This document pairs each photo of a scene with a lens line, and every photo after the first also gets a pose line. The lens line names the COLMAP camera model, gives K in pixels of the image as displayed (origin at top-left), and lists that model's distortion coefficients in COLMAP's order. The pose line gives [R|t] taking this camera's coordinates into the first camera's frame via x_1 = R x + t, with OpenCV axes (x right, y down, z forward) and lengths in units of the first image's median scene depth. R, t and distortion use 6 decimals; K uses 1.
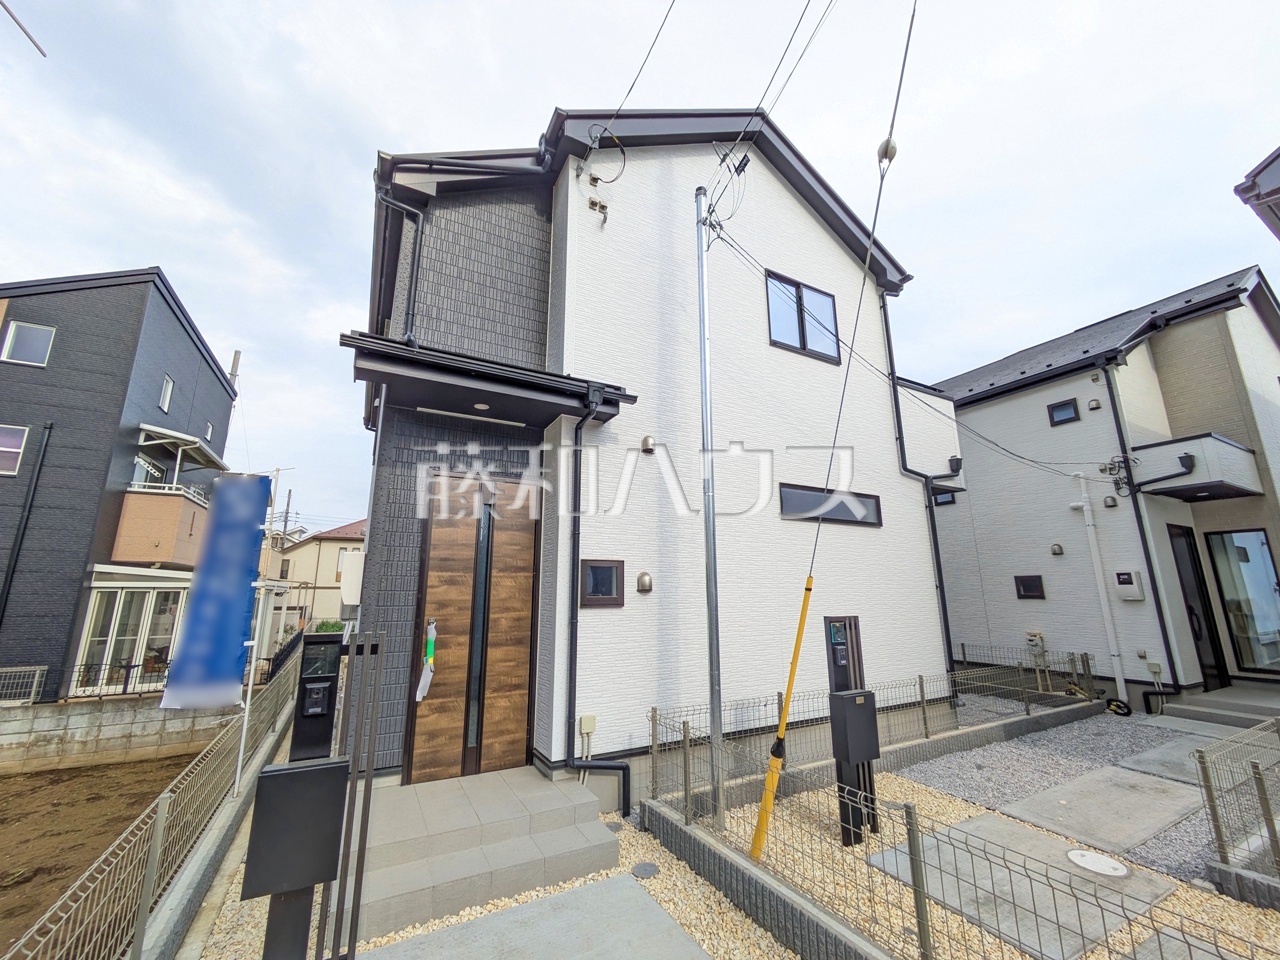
lens RADIAL K [[505.5, 0, 639.3], [0, 505.5, 482.1], [0, 0, 1]] dist [-0.001007, 0.000970]
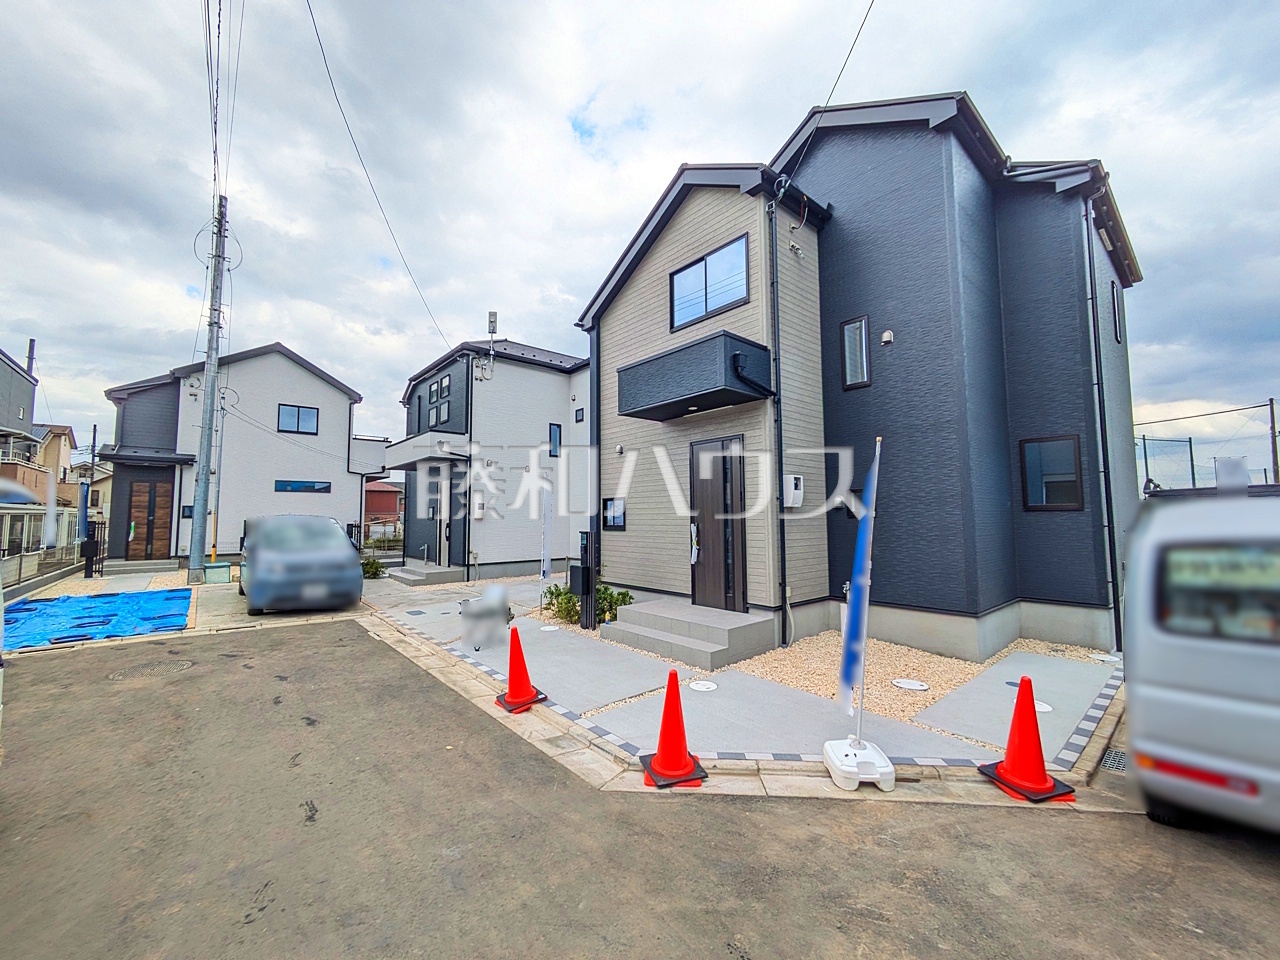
lens RADIAL K [[505.5, 0, 639.3], [0, 505.5, 482.1], [0, 0, 1]] dist [-0.001007, 0.000970]
pose [[0.977747, 0.012386, 0.209420, 2.336398], [-0.042325, 0.989375, 0.139092, -0.659774], [-0.205472, -0.144860, 0.967883, -3.180506]]
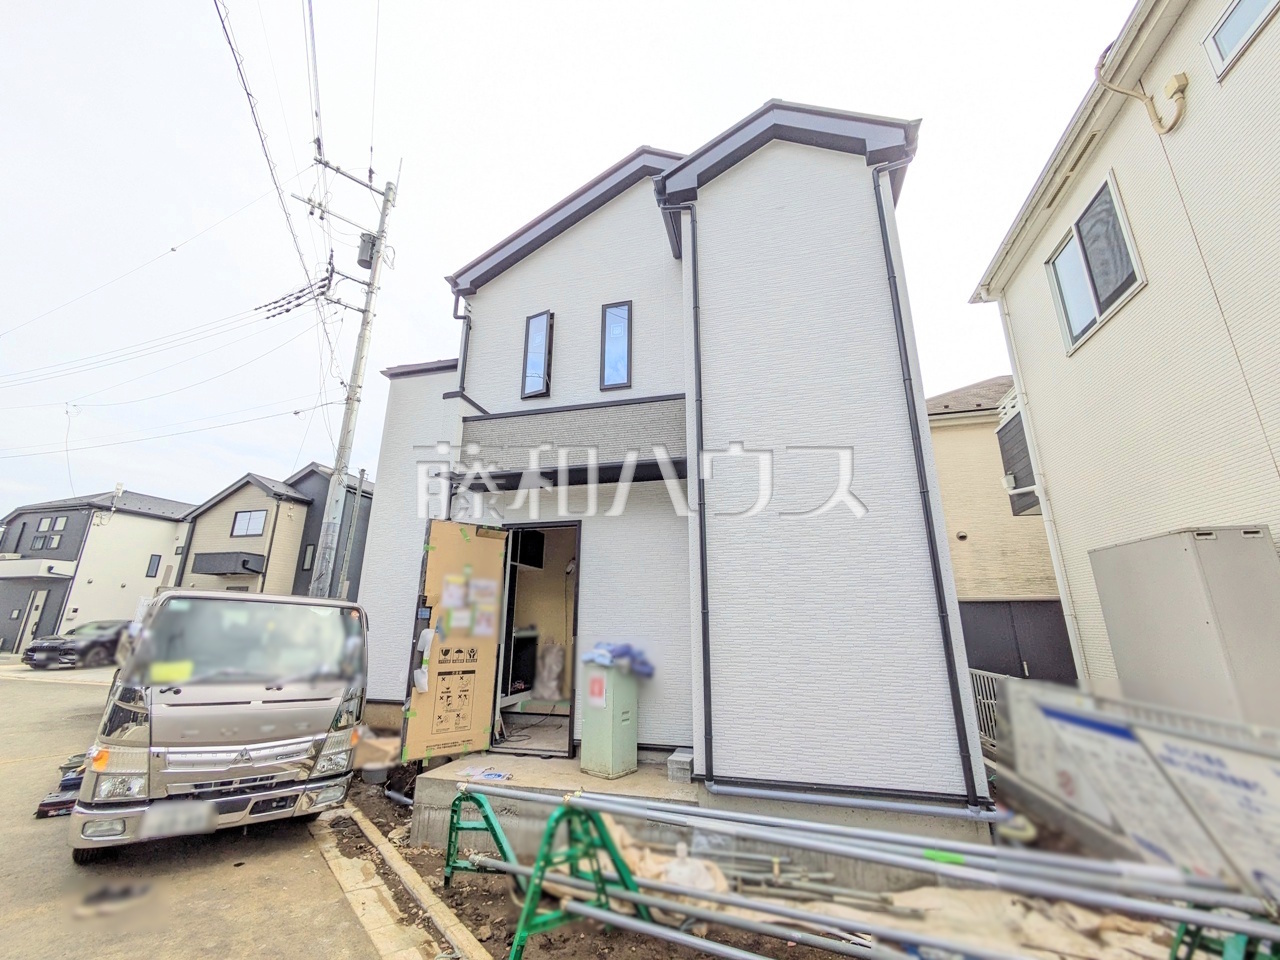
lens RADIAL K [[505.5, 0, 639.3], [0, 505.5, 482.1], [0, 0, 1]] dist [-0.001007, 0.000970]
pose [[0.688739, 0.202510, 0.696152, 2.139674], [-0.162658, 0.978881, -0.123830, -1.446728], [-0.706527, -0.027948, 0.707134, -6.838559]]
